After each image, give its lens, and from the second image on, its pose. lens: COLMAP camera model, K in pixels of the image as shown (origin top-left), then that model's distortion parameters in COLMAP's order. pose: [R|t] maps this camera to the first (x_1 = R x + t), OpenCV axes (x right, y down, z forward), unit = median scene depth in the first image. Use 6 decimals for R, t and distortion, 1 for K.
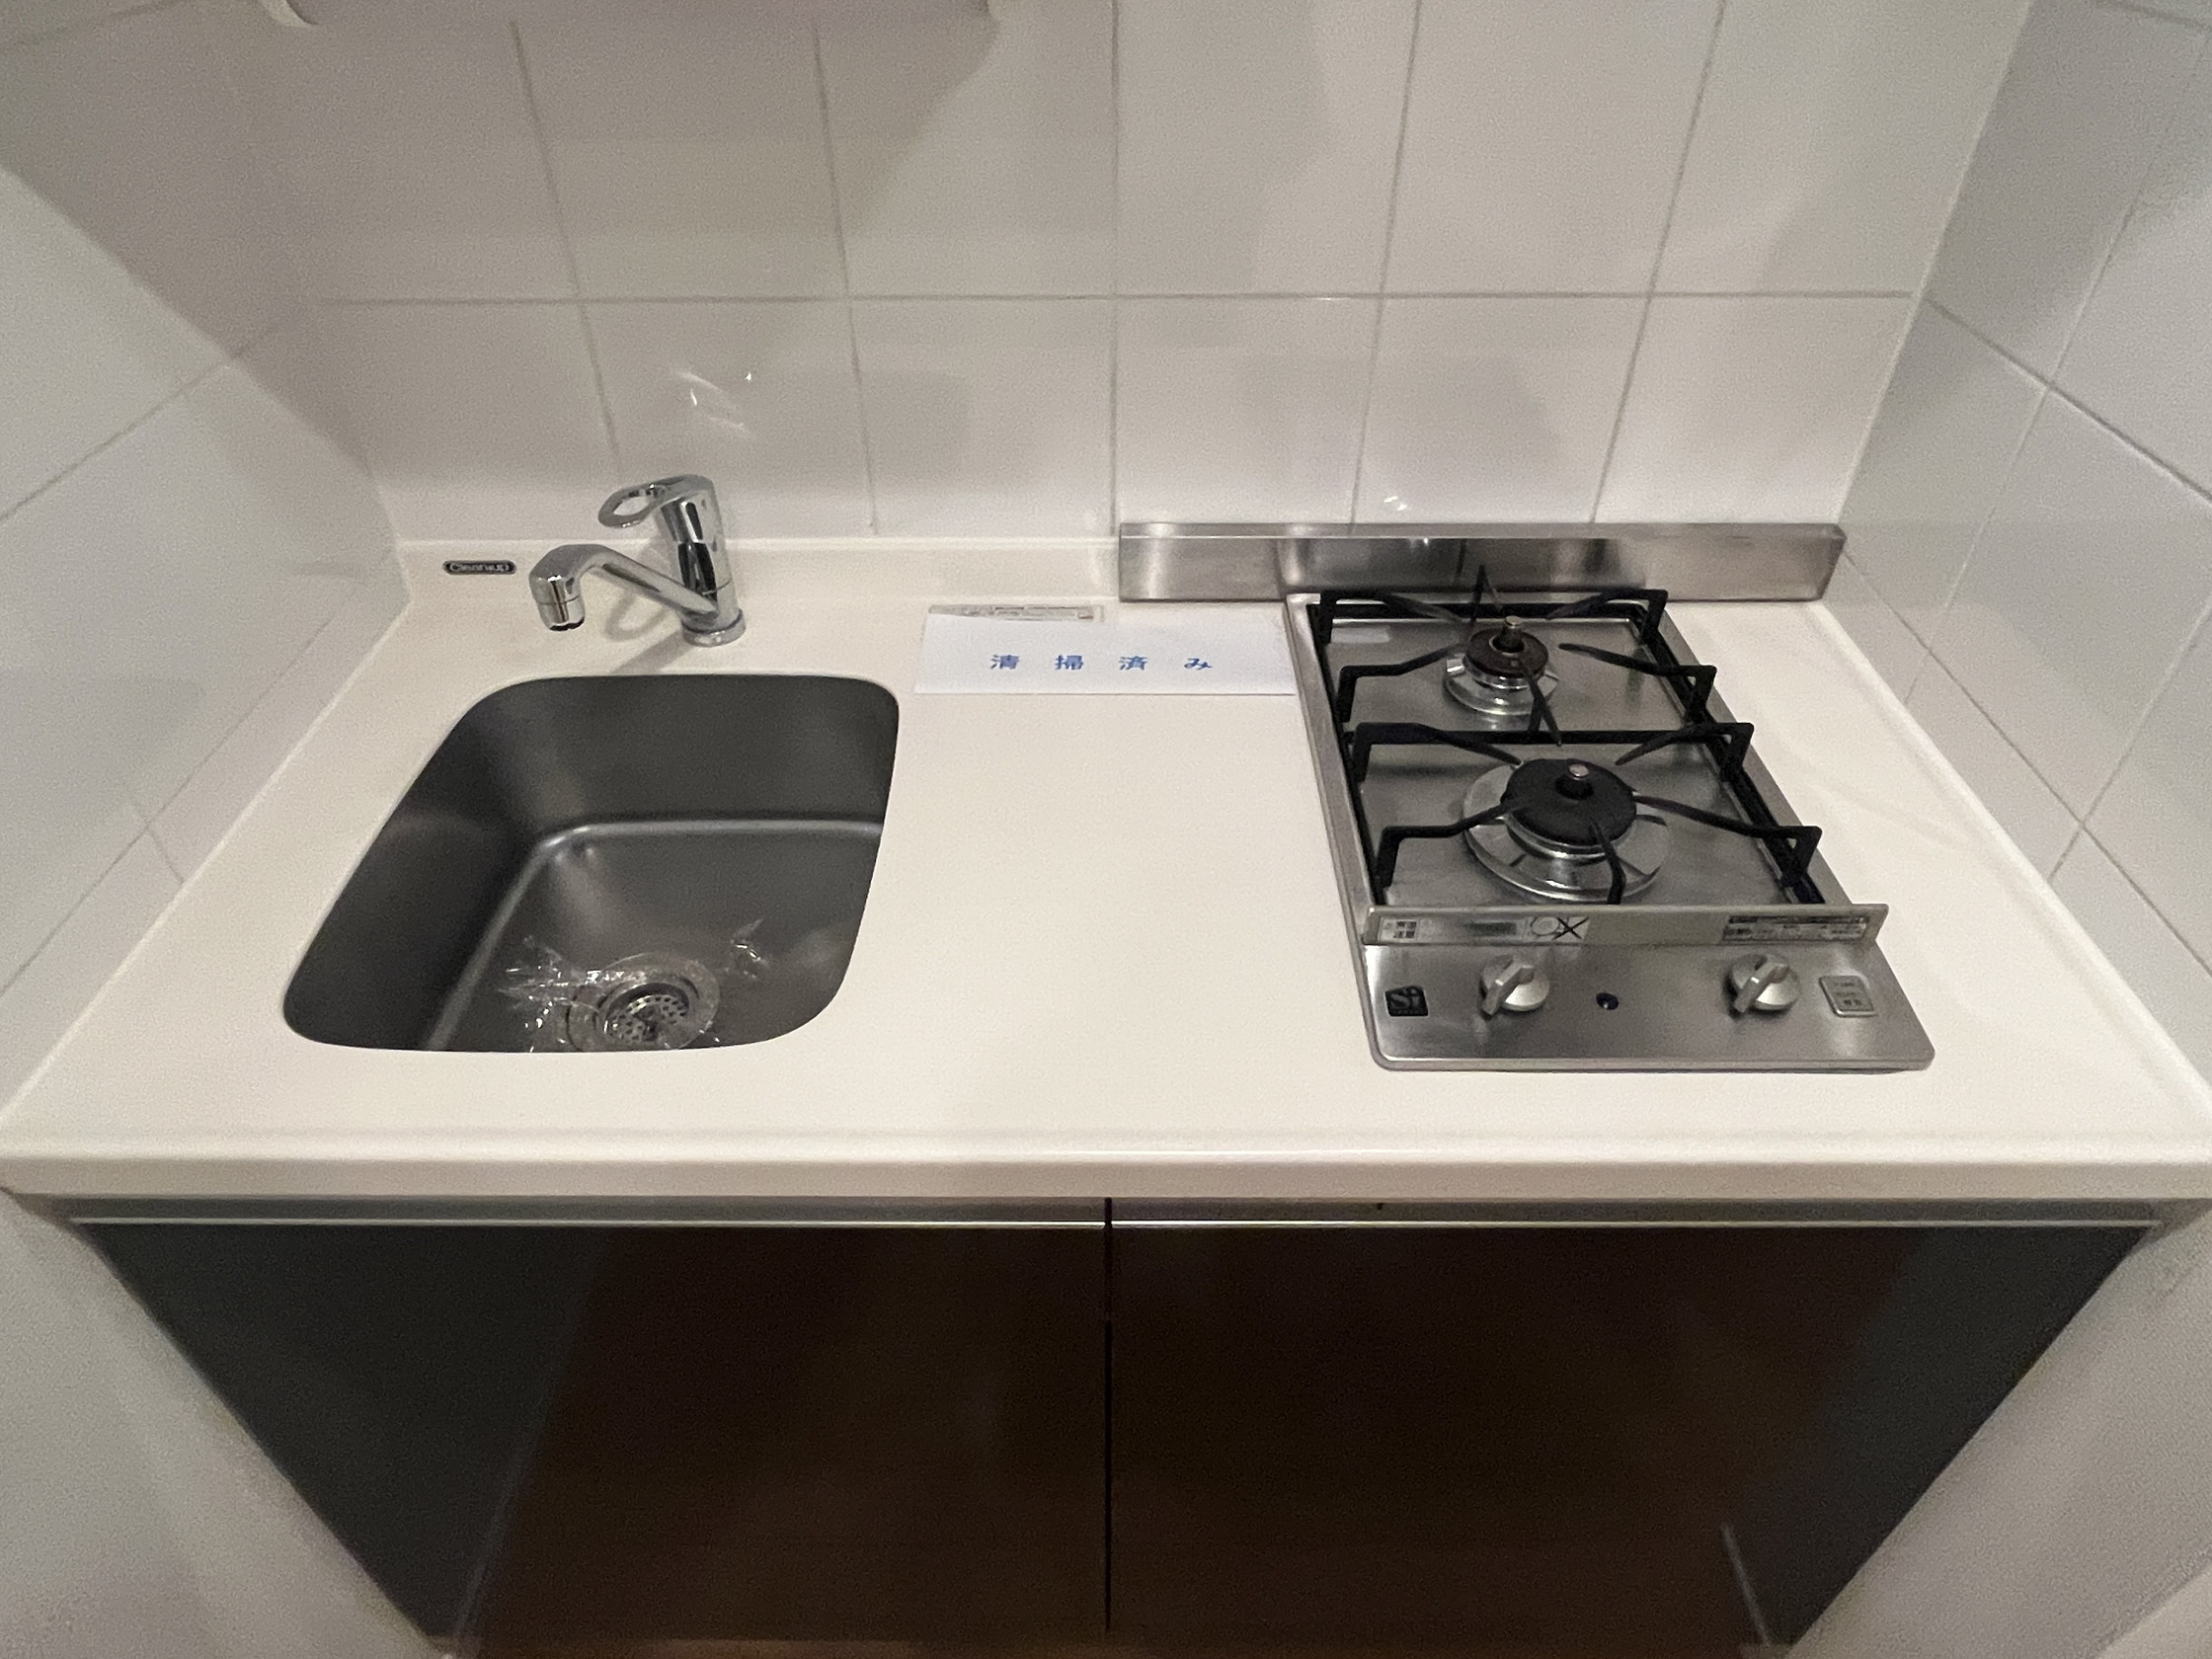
lens RADIAL K [[1332.7, 0, 1103.4], [0, 1332.7, 822.2], [0, 0, 1]] dist [-0.001236, 0.001671]
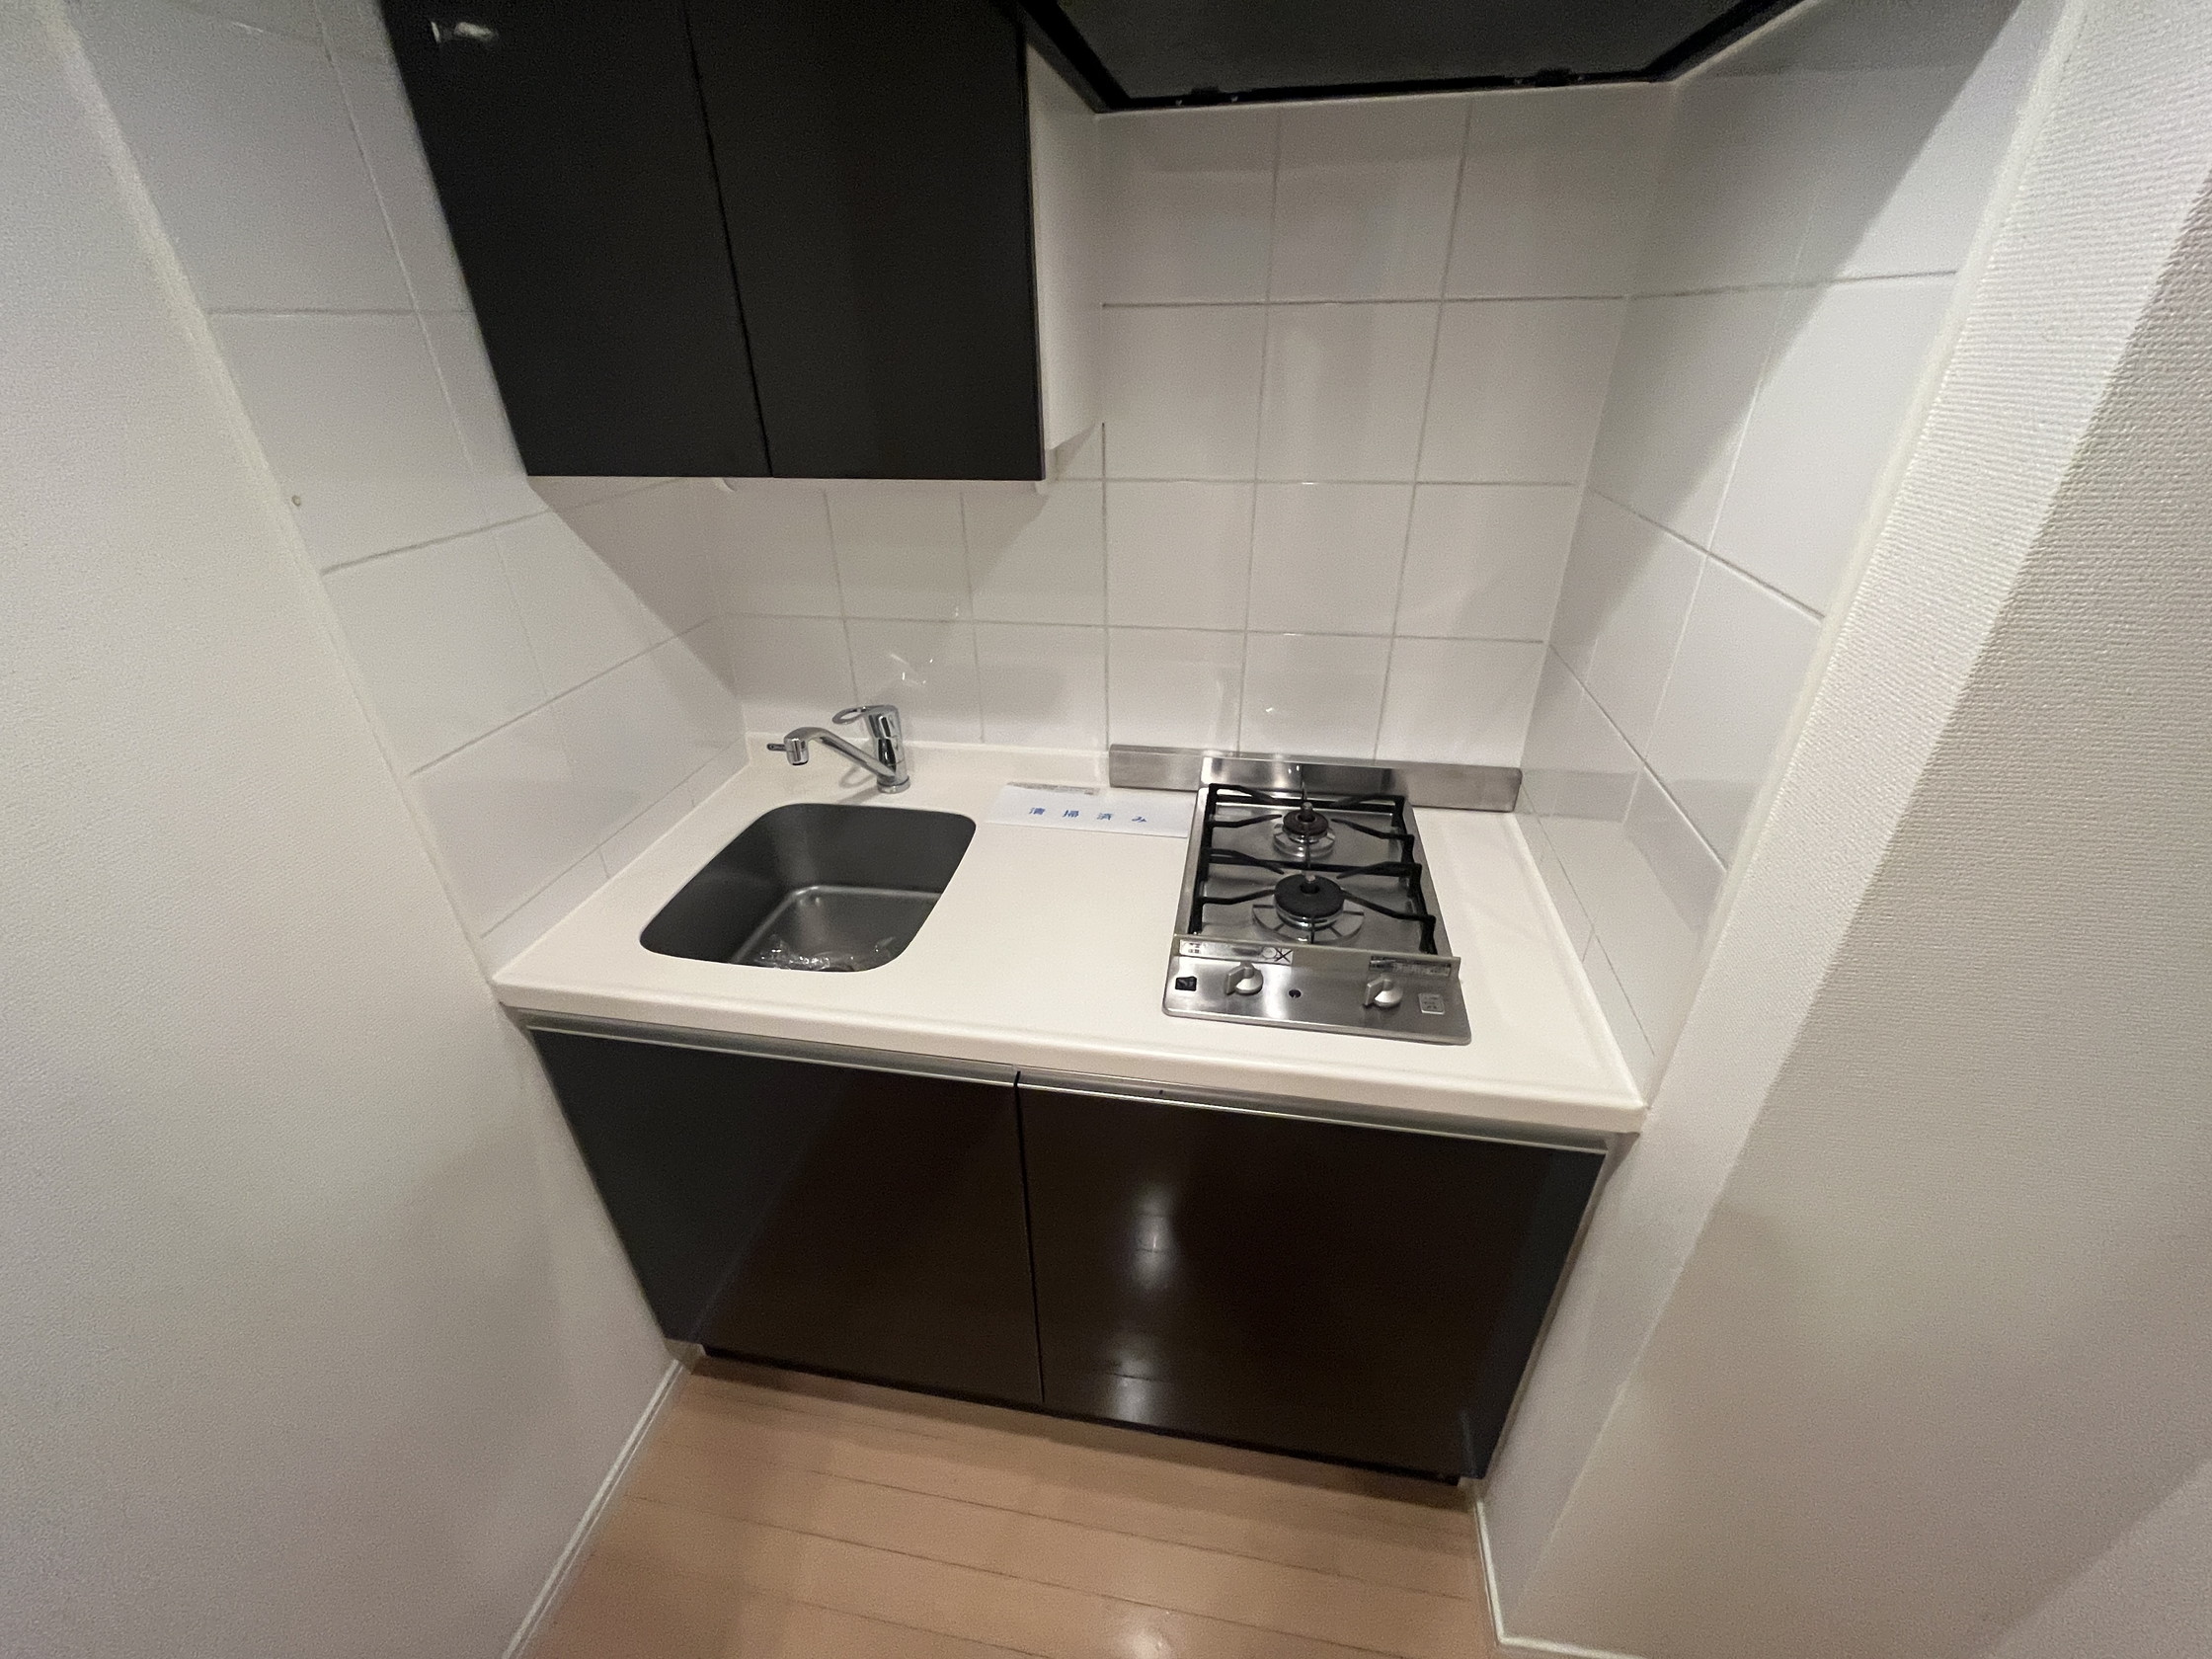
lens RADIAL K [[895.8, 0, 1109.1], [0, 895.8, 836.8], [0, 0, 1]] dist [-0.007047, 0.001602]
pose [[0.987261, 0.071973, -0.141898, 0.203362], [-0.094059, 0.983323, -0.155659, 0.099326], [0.128328, 0.167023, 0.977566, -0.199869]]
